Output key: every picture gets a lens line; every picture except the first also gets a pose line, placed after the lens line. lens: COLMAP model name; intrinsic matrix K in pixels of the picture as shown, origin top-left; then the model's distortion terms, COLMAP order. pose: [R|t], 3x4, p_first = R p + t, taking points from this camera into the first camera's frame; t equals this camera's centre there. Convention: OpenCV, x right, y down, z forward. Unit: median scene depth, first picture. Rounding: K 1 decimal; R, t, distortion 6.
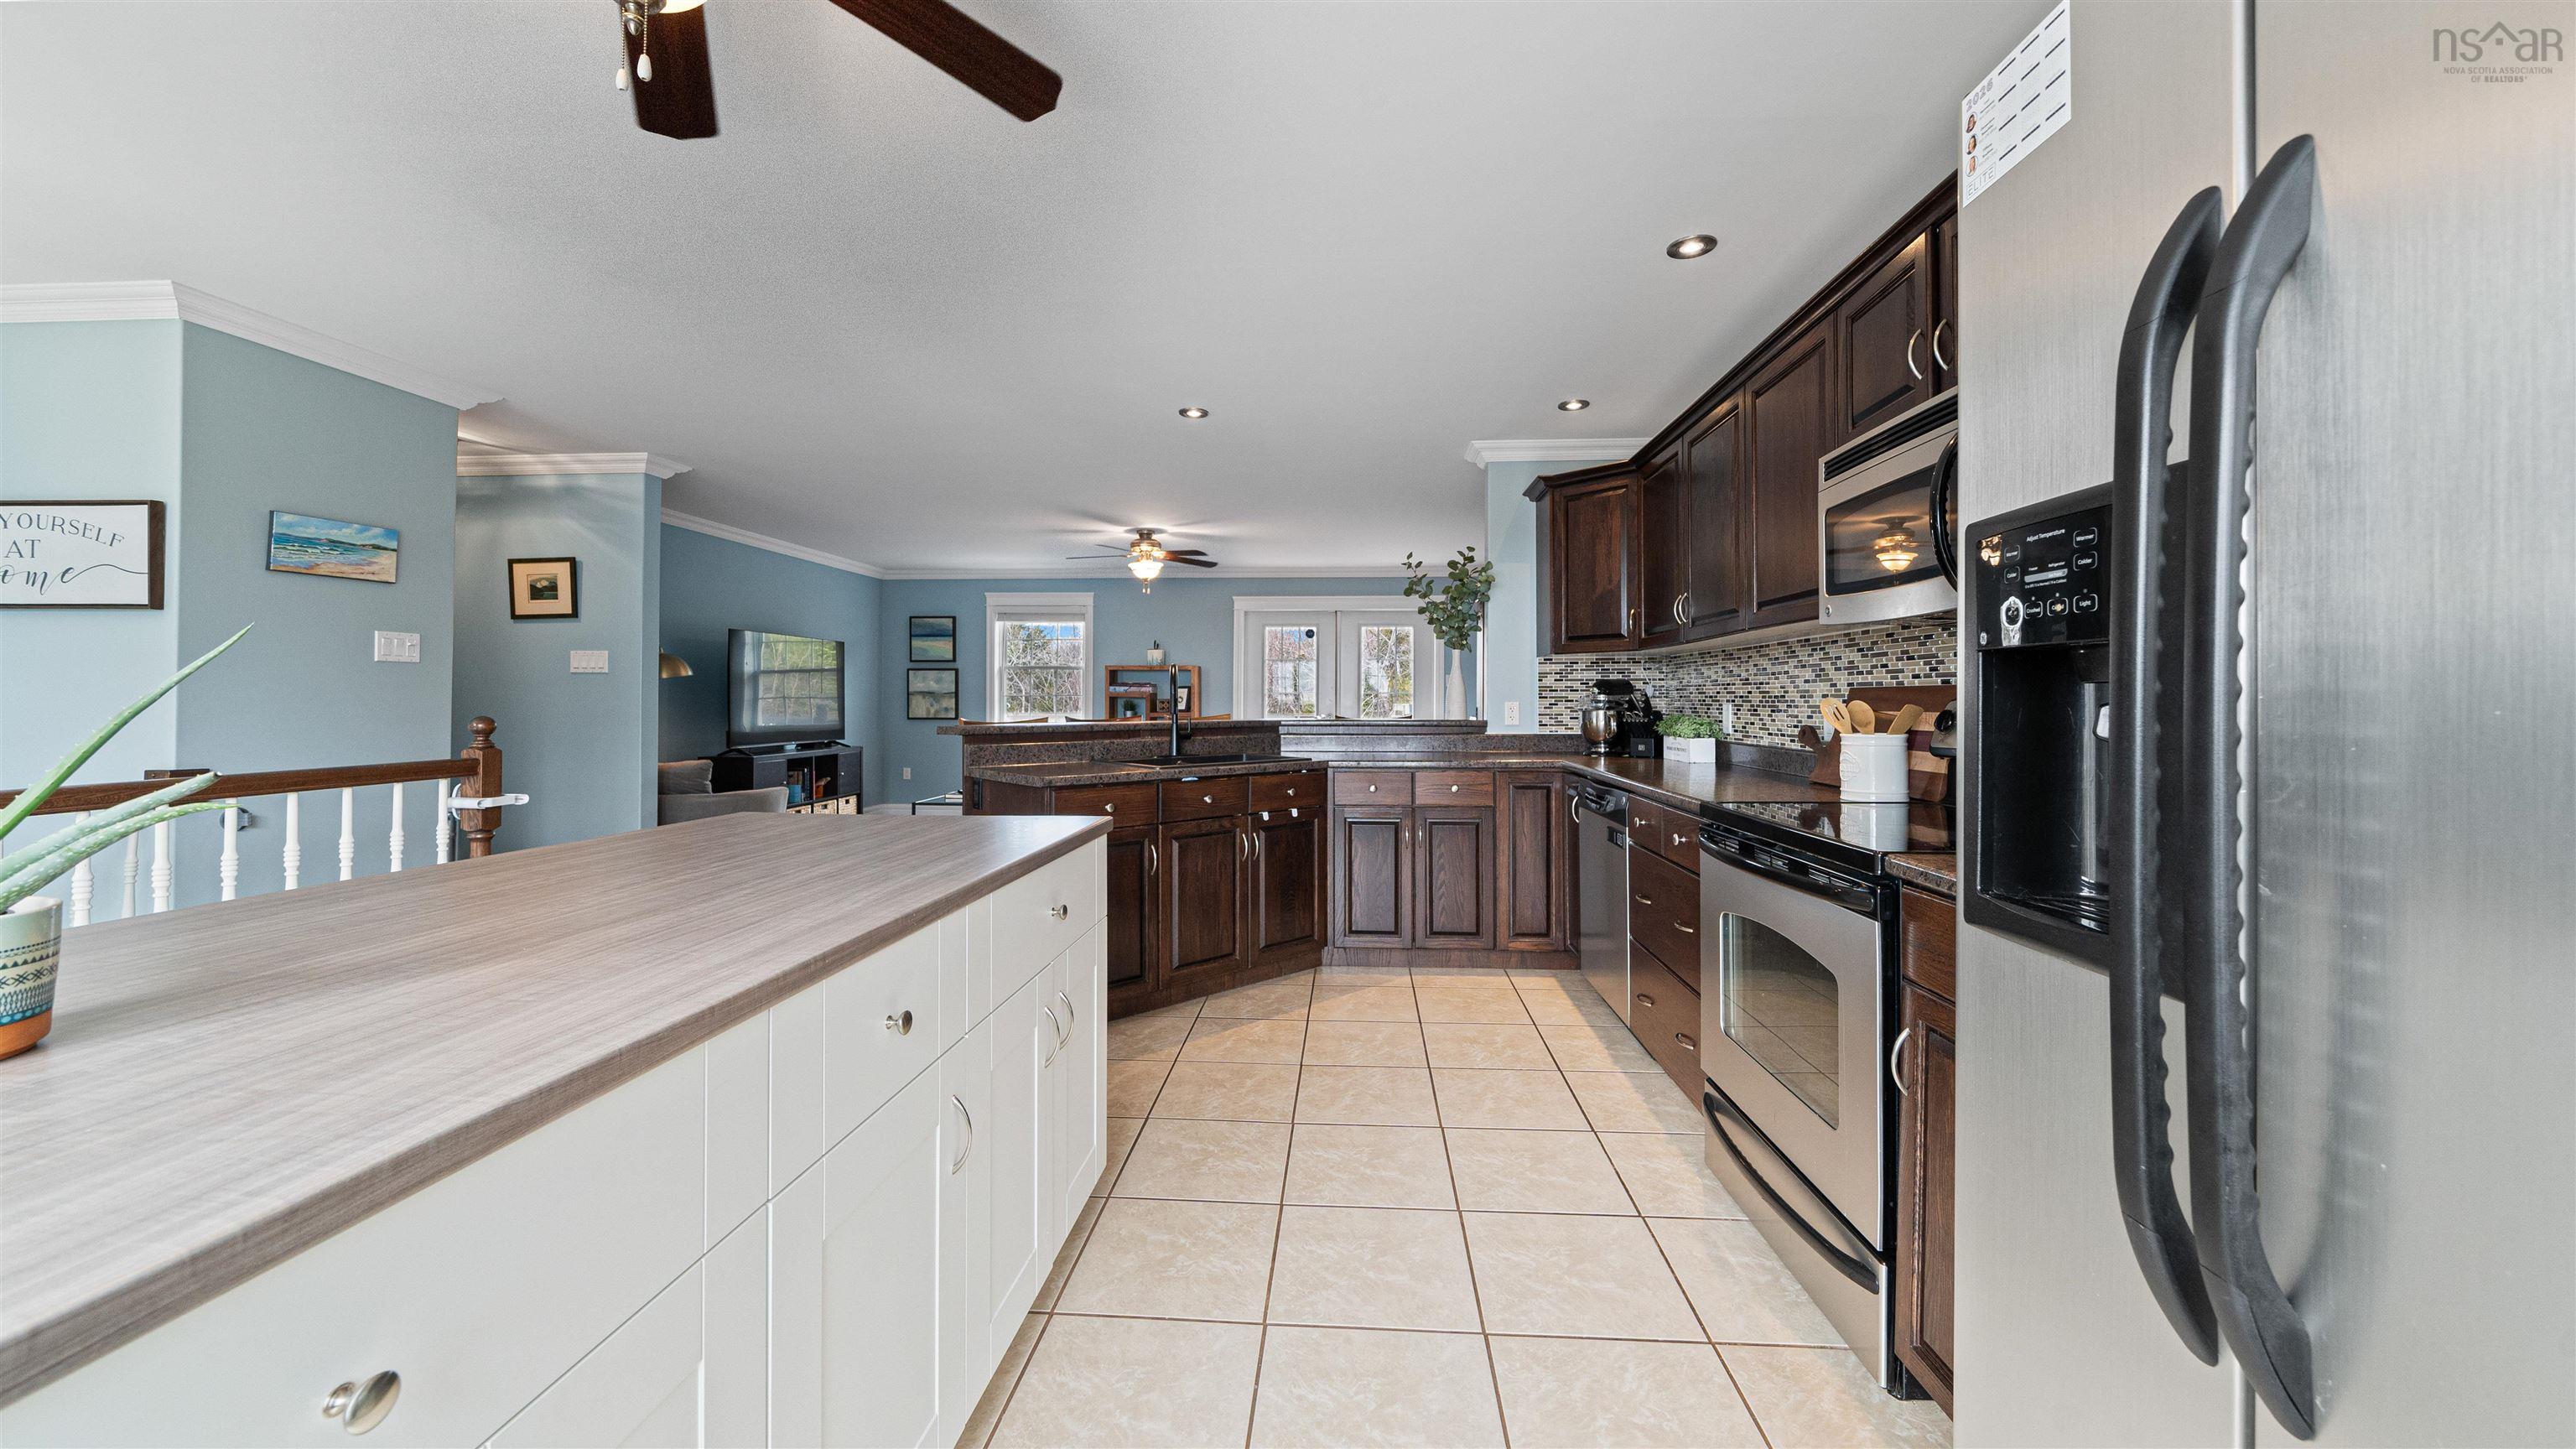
lens RADIAL K [[892.5, 0, 1307.2], [0, 892.5, 690.6], [0, 0, 1]] dist [-0.004354, -0.000095]
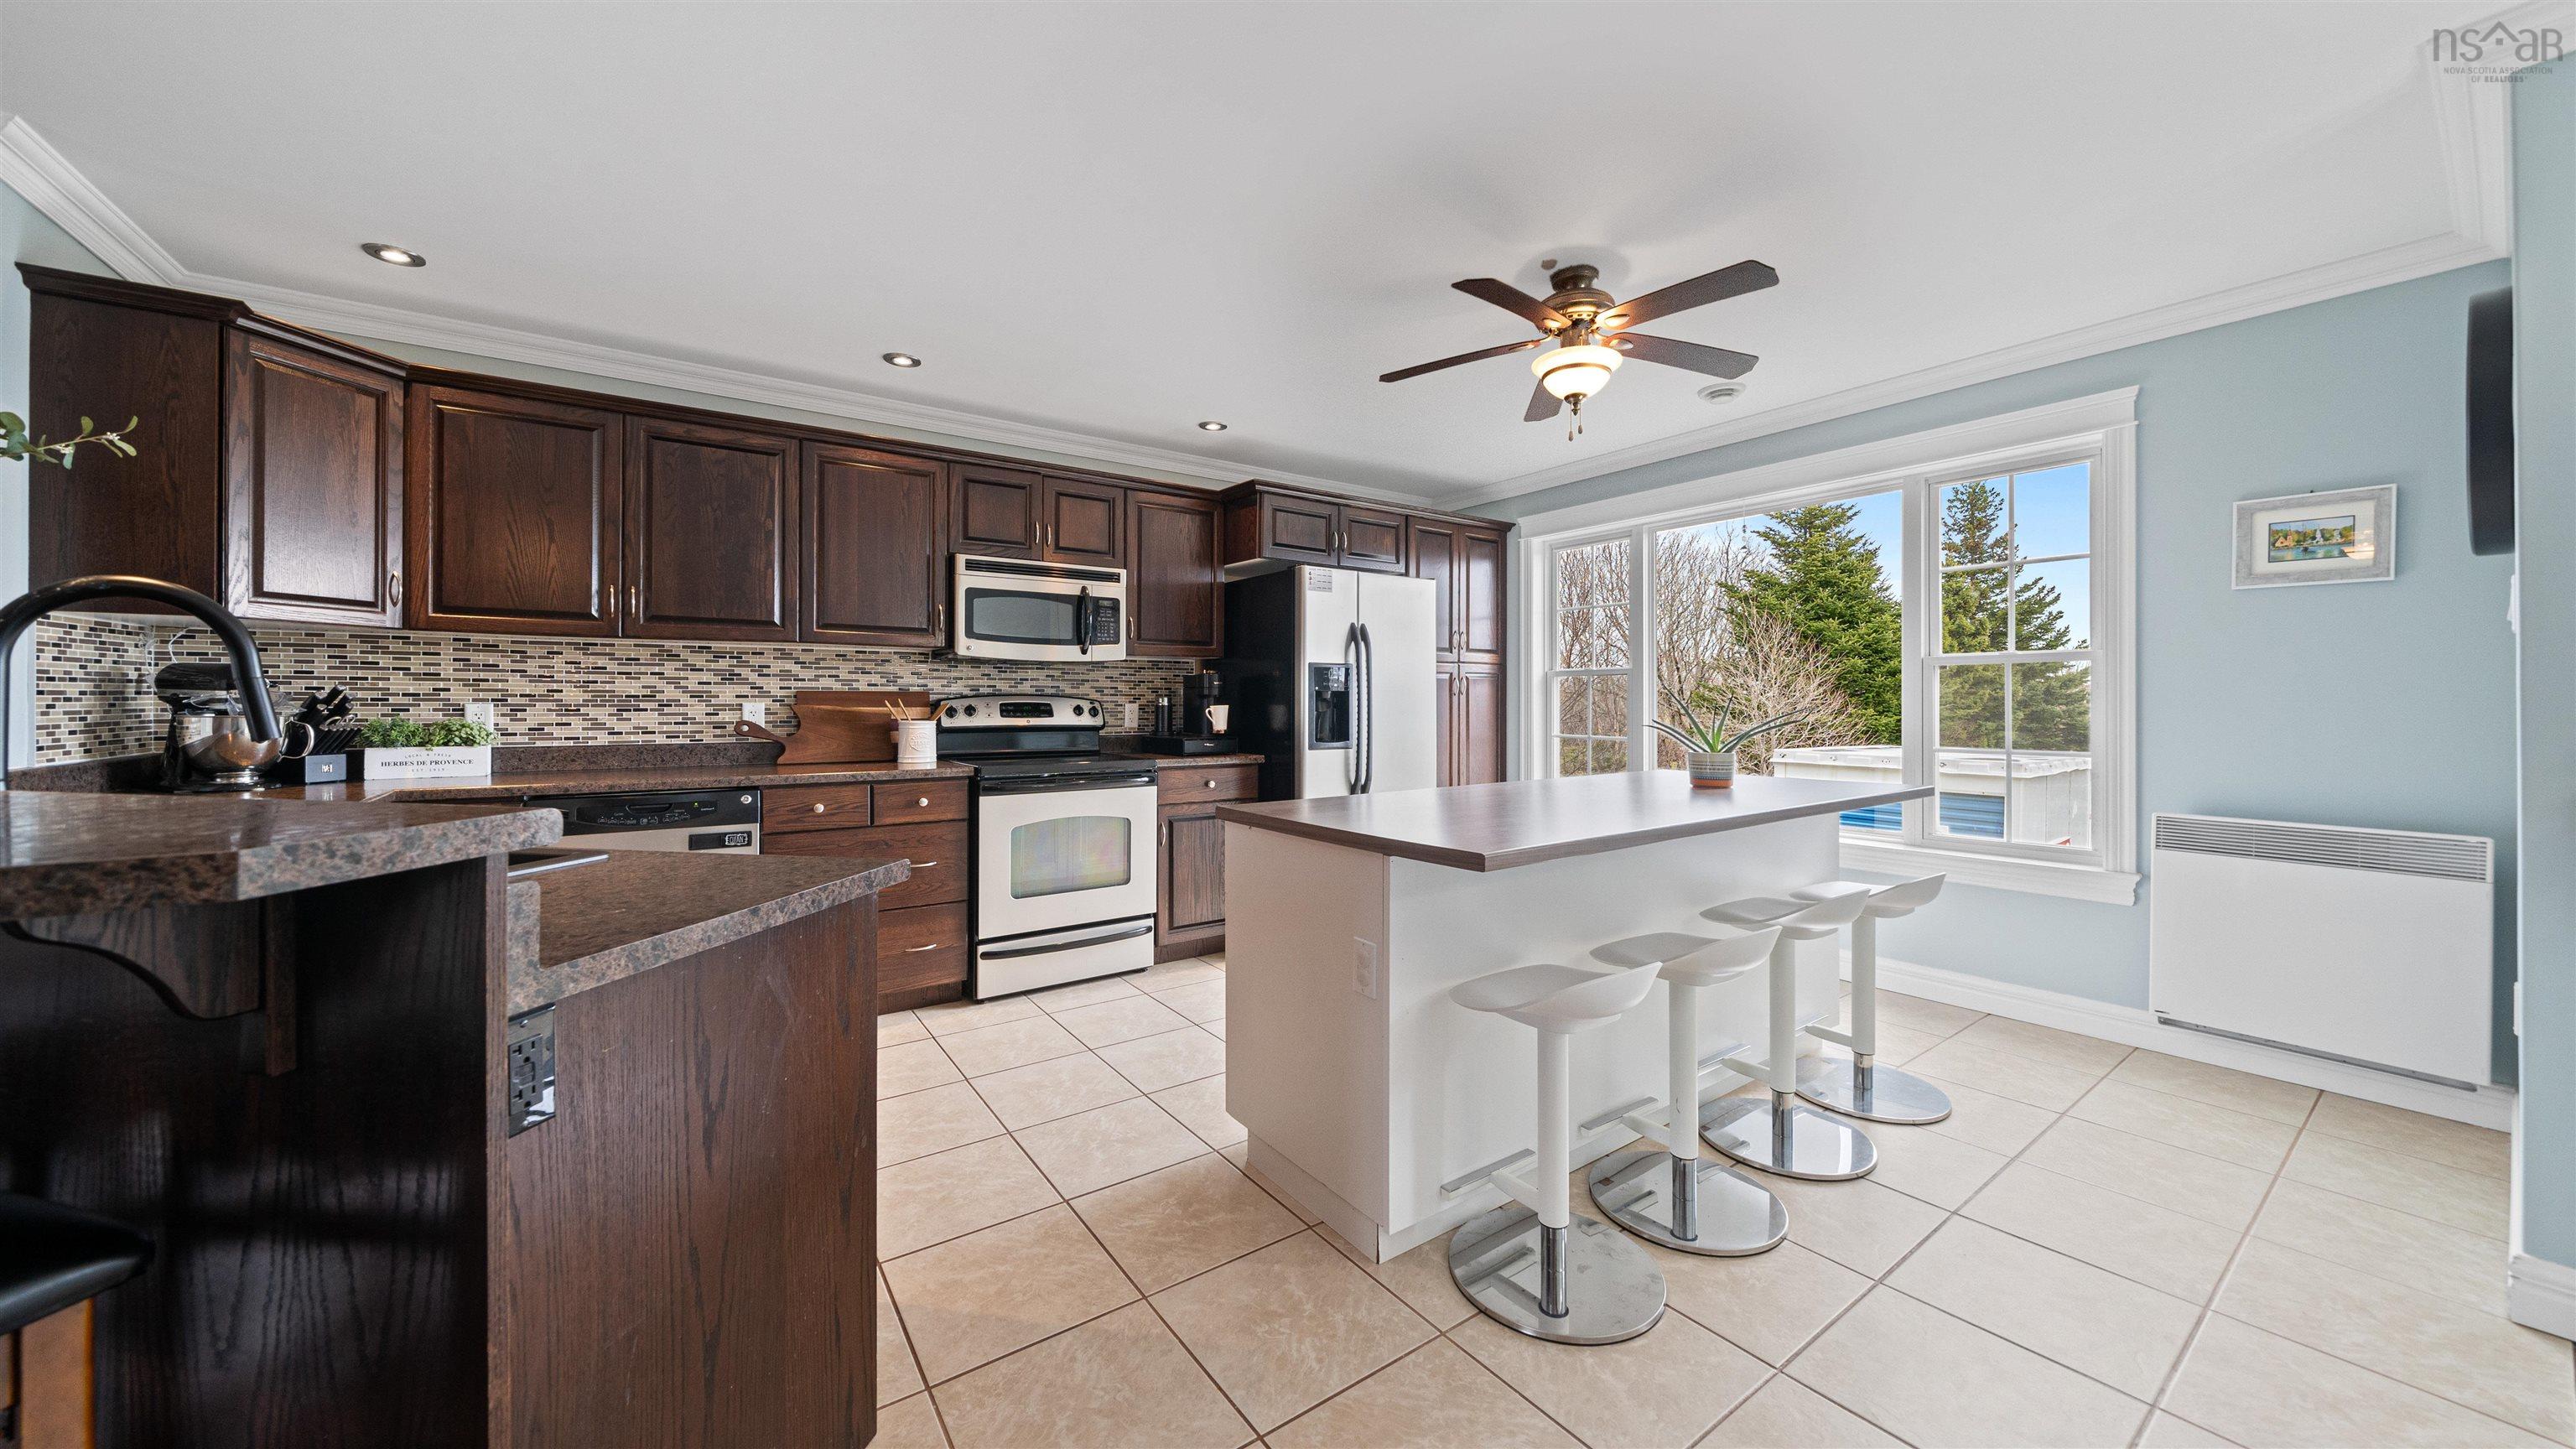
lens RADIAL K [[892.5, 0, 1273.5], [0, 892.5, 698.8], [0, 0, 1]] dist [-0.004354, -0.000095]
pose [[-0.606897, 0.001692, 0.794779, -0.338737], [-0.010351, 0.999896, -0.010033, 0.005735], [-0.794713, -0.014316, -0.606816, 0.472360]]
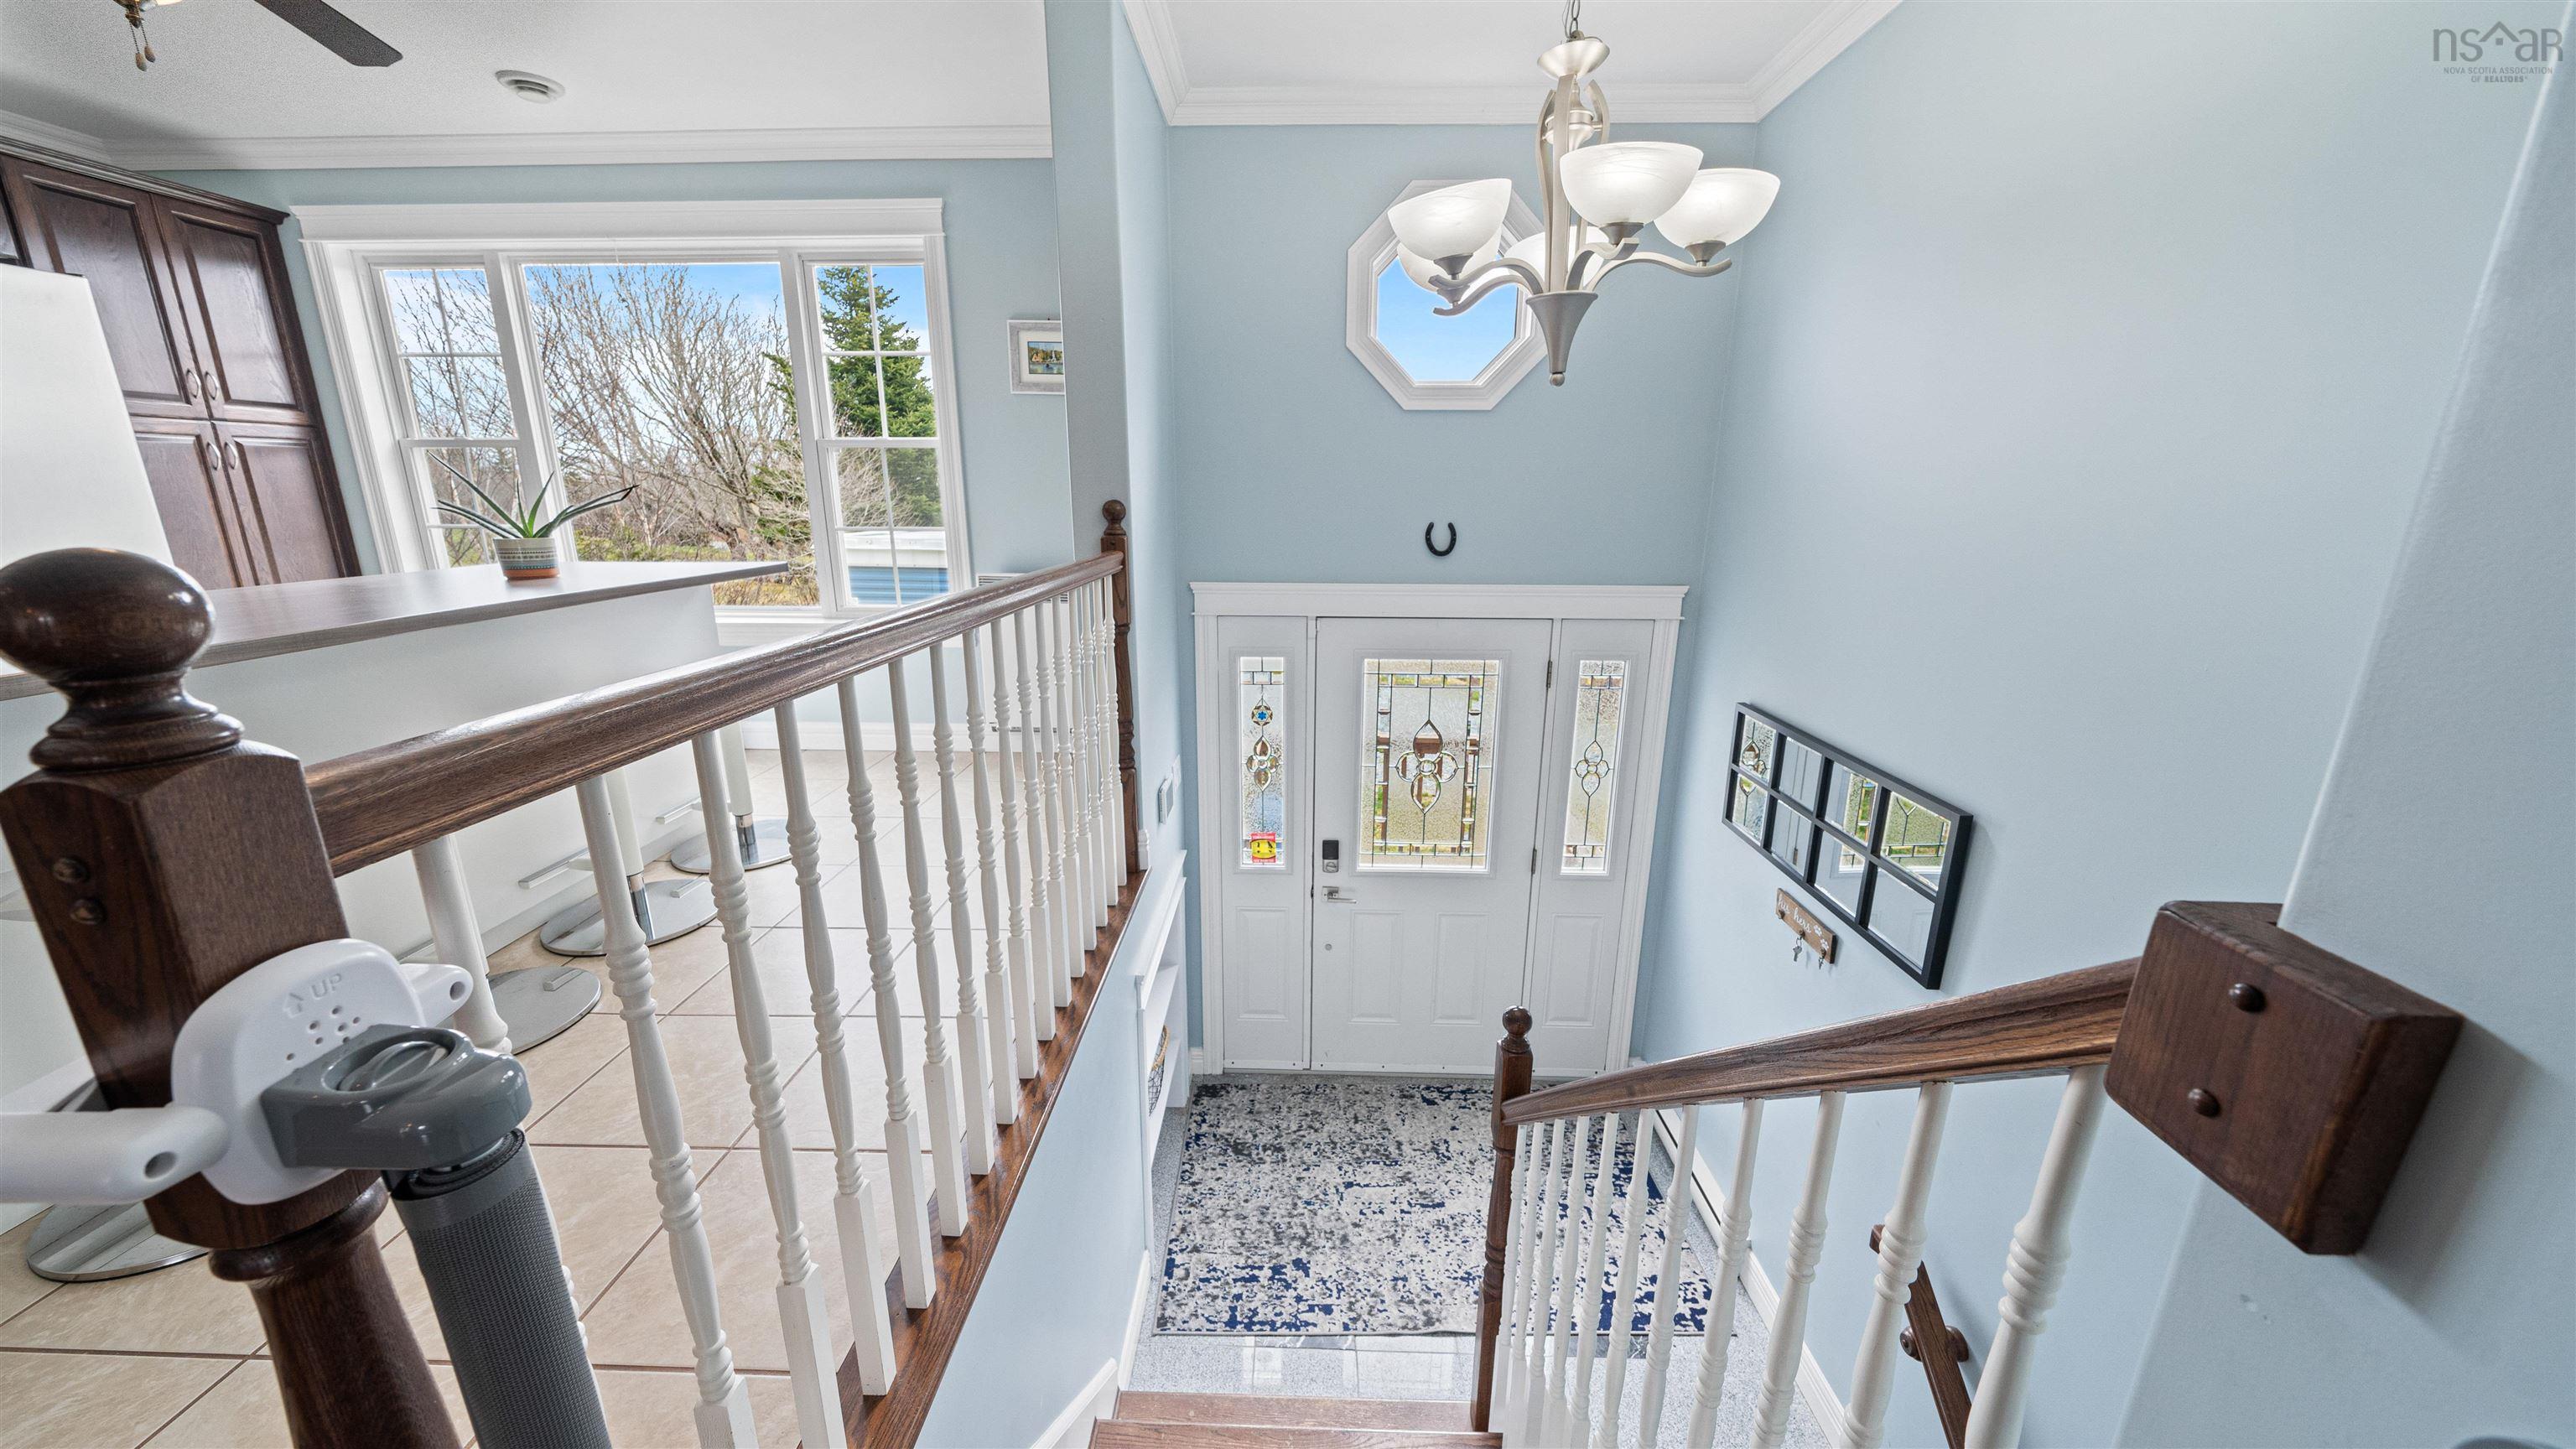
lens RADIAL K [[892.5, 0, 1285.5], [0, 892.5, 709.4], [0, 0, 1]] dist [-0.004354, -0.000095]
pose [[-0.999842, -0.001633, -0.017686, -0.430276], [-0.005592, 0.974060, 0.226220, 0.008756], [0.016858, 0.226283, -0.973916, 0.433409]]
